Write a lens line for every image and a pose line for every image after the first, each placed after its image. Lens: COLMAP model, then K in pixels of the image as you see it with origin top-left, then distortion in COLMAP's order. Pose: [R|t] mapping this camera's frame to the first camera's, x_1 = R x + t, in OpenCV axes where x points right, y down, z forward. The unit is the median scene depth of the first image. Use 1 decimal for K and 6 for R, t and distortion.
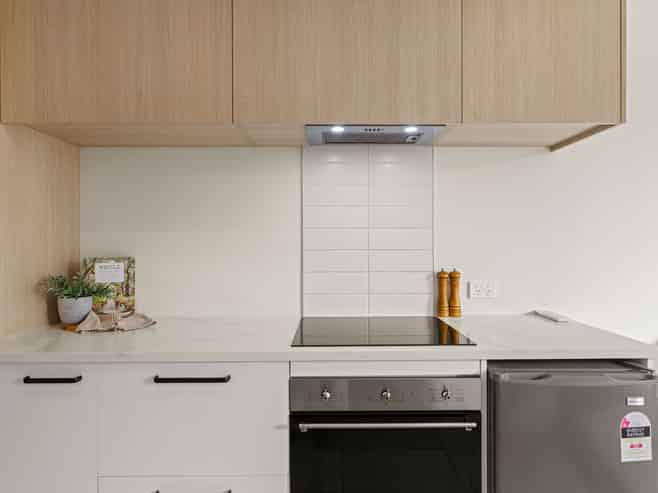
lens RADIAL K [[391.6, 0, 329.0], [0, 391.6, 246.5], [0, 0, 1]] dist [0.002218, 0.000750]
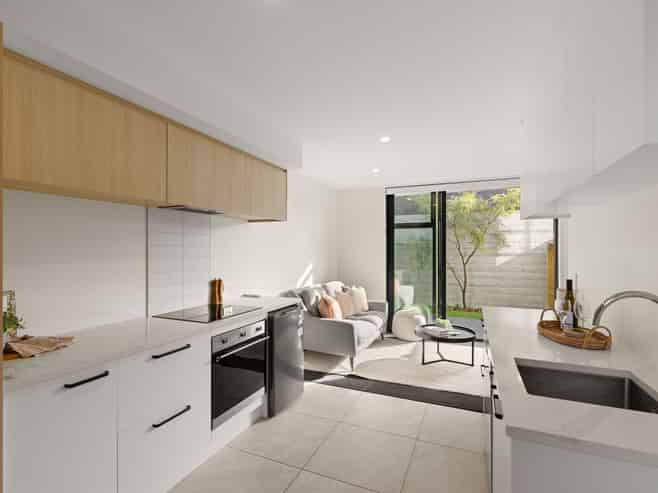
lens RADIAL K [[321.3, 0, 327.0], [0, 321.3, 244.6], [0, 0, 1]] dist [0.000785, 0.000051]
pose [[0.402087, 0.018178, 0.915421, -0.954131], [0.020884, 0.999361, -0.029018, -0.053458], [-0.915363, 0.030785, 0.401450, -0.149072]]
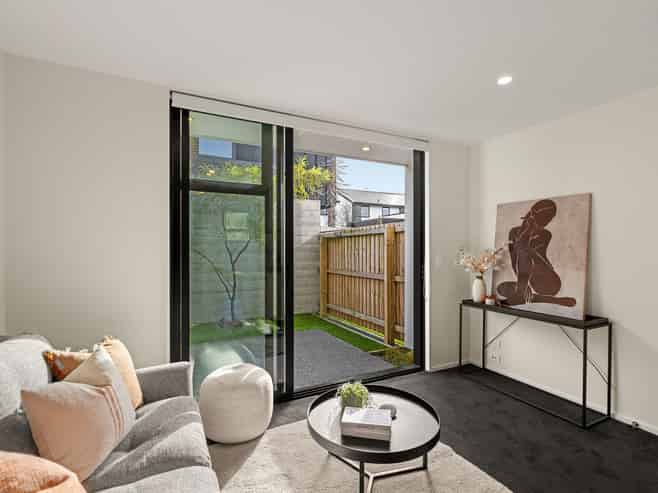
lens RADIAL K [[324.2, 0, 329.1], [0, 324.2, 249.5], [0, 0, 1]] dist [-0.000255, -0.000114]
pose [[-0.443917, -0.000289, 0.896068, 0.566422], [0.023761, 0.999645, 0.012094, -0.024805], [-0.895753, 0.026660, -0.443752, 0.556753]]
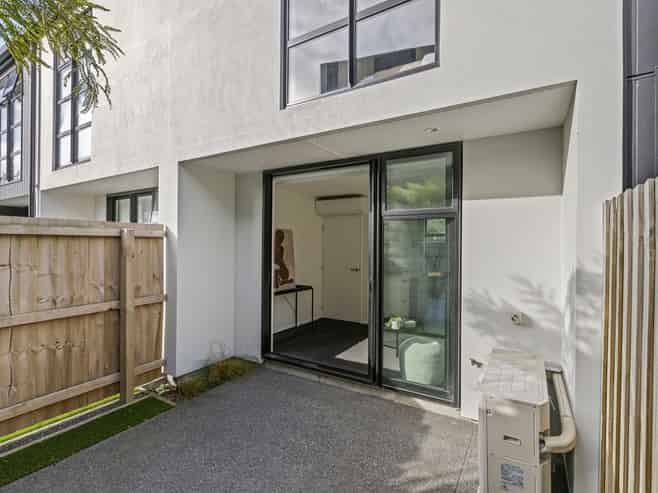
lens RADIAL K [[324.2, 0, 329.1], [0, 324.2, 249.5], [0, 0, 1]] dist [-0.000255, -0.000114]
pose [[-0.531869, 0.008157, -0.846787, 3.944549], [-0.025261, 0.999356, 0.025493, -0.135621], [0.846450, 0.034949, -0.531321, 0.866973]]
